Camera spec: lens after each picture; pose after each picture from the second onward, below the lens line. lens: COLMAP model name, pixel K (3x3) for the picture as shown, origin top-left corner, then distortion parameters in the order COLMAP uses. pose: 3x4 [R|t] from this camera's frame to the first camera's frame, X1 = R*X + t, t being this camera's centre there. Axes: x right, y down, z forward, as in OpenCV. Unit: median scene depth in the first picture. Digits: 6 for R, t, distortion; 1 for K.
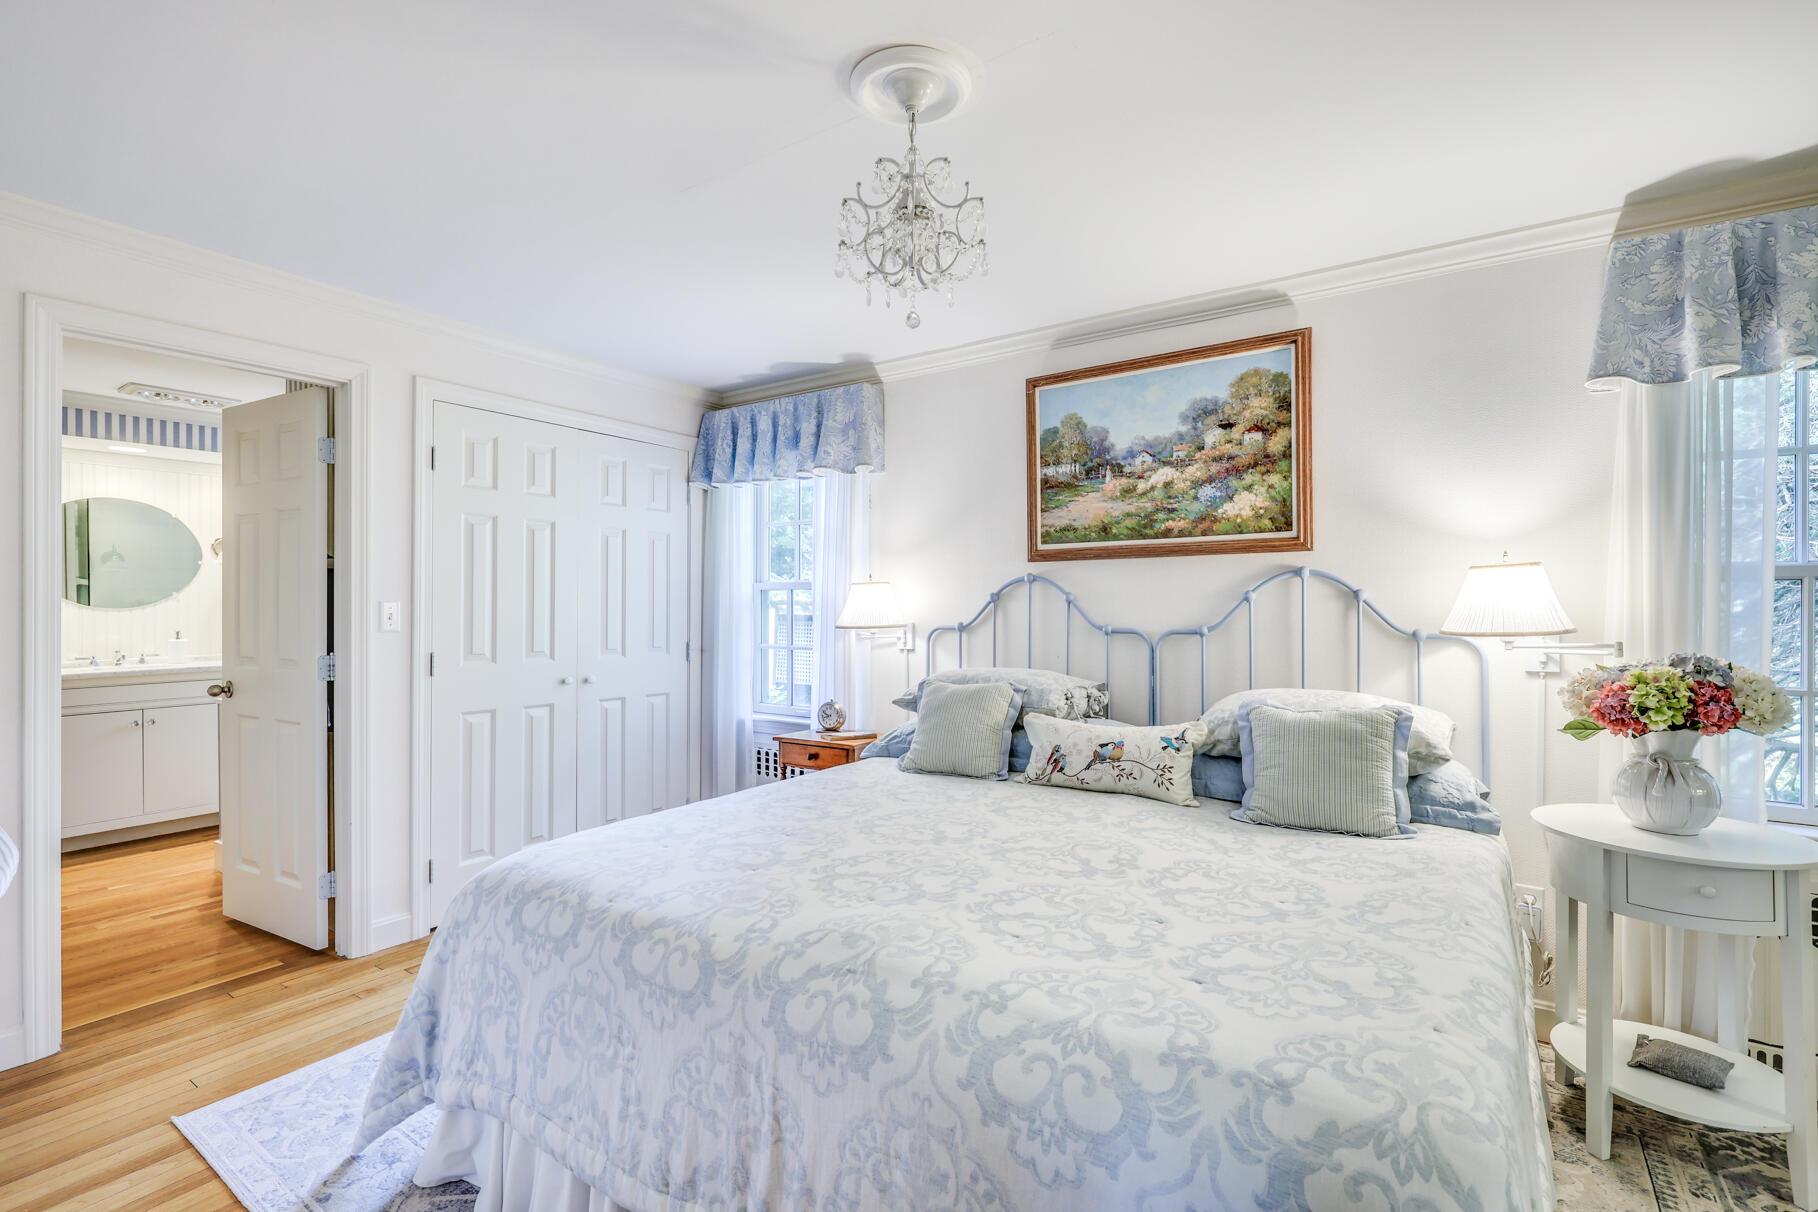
lens RADIAL K [[846.4, 0, 909.1], [0, 846.4, 602.9], [0, 0, 1]] dist [0.005961, 0.000364]
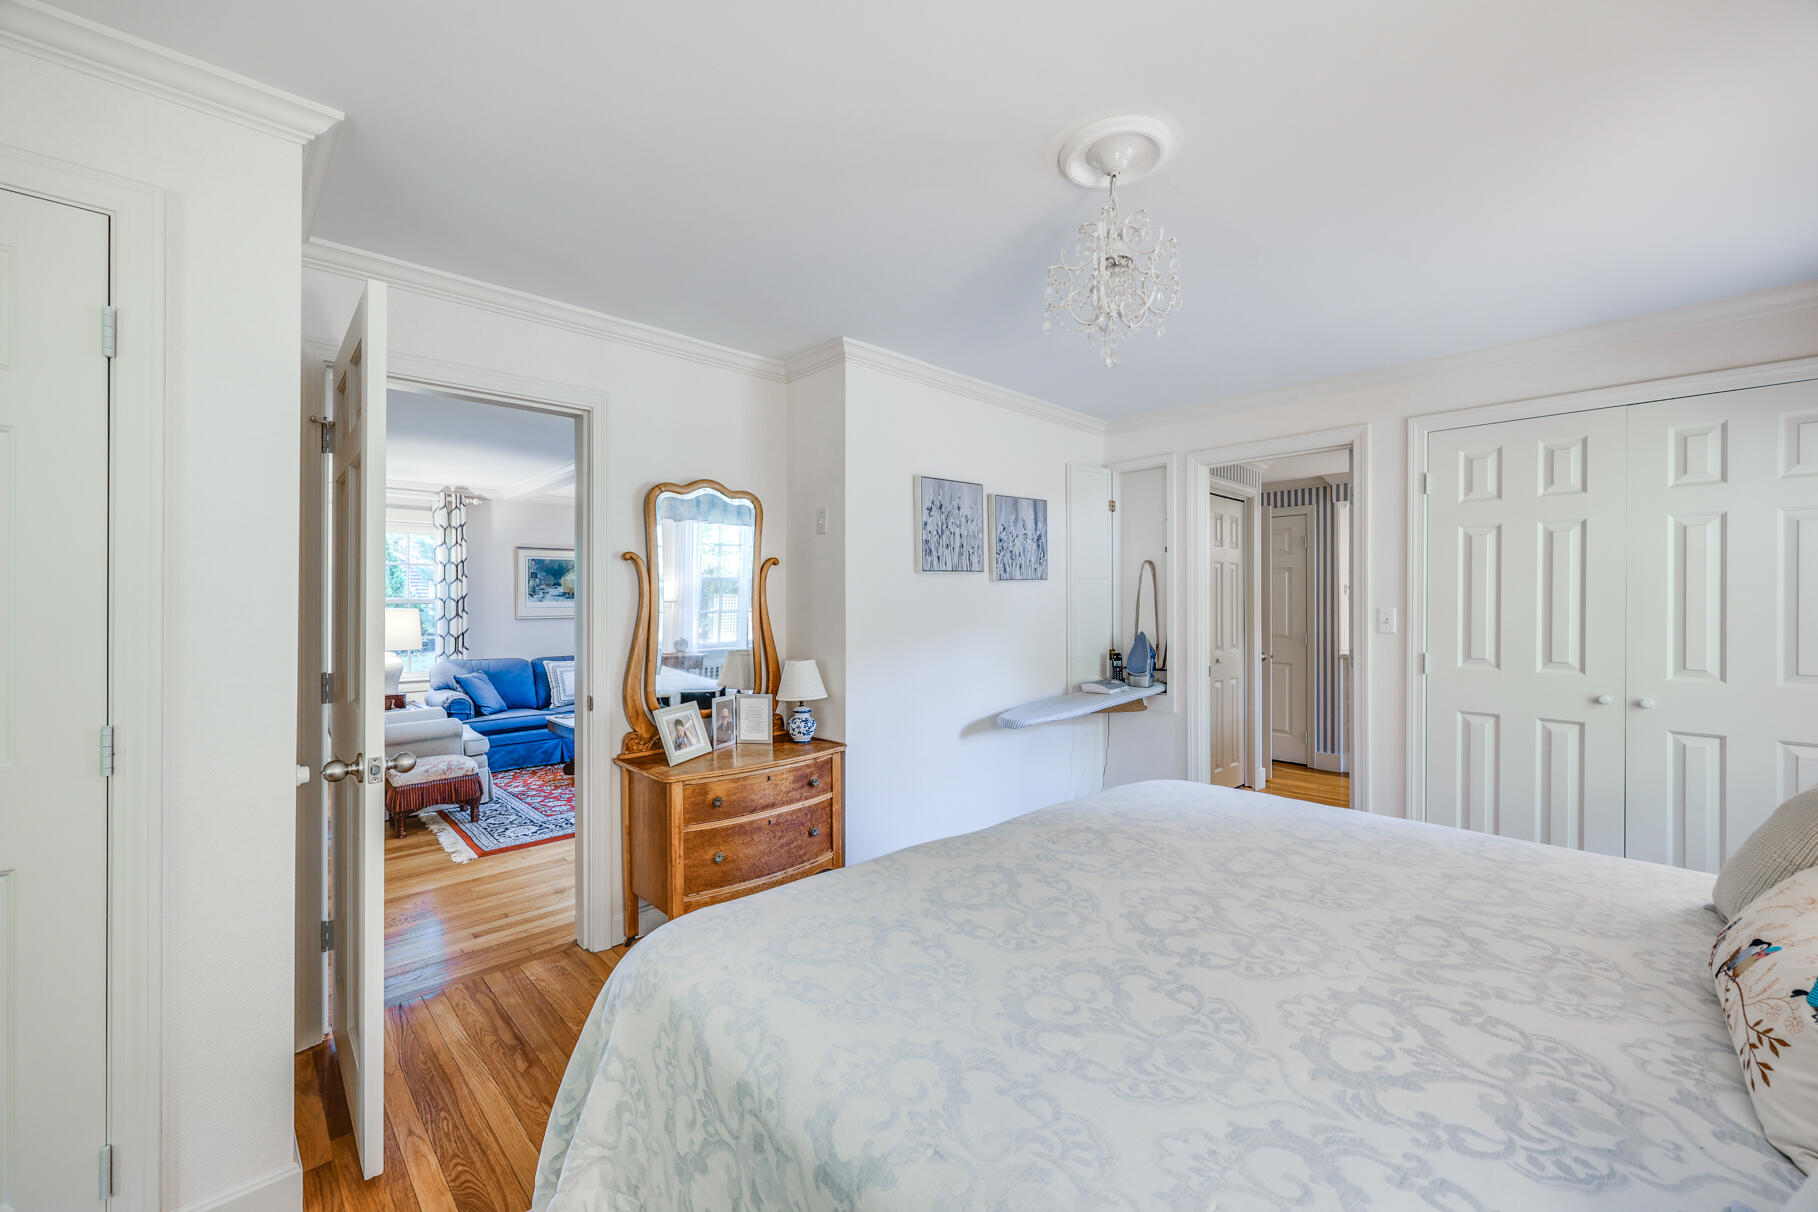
lens RADIAL K [[733.2, 0, 903.3], [0, 733.2, 596.4], [0, 0, 1]] dist [0.004779, 0.000047]
pose [[-0.221037, -0.013124, -0.975177, 0.817330], [0.002777, 0.999897, -0.014086, -0.008815], [0.975261, -0.005821, -0.220978, 0.758820]]
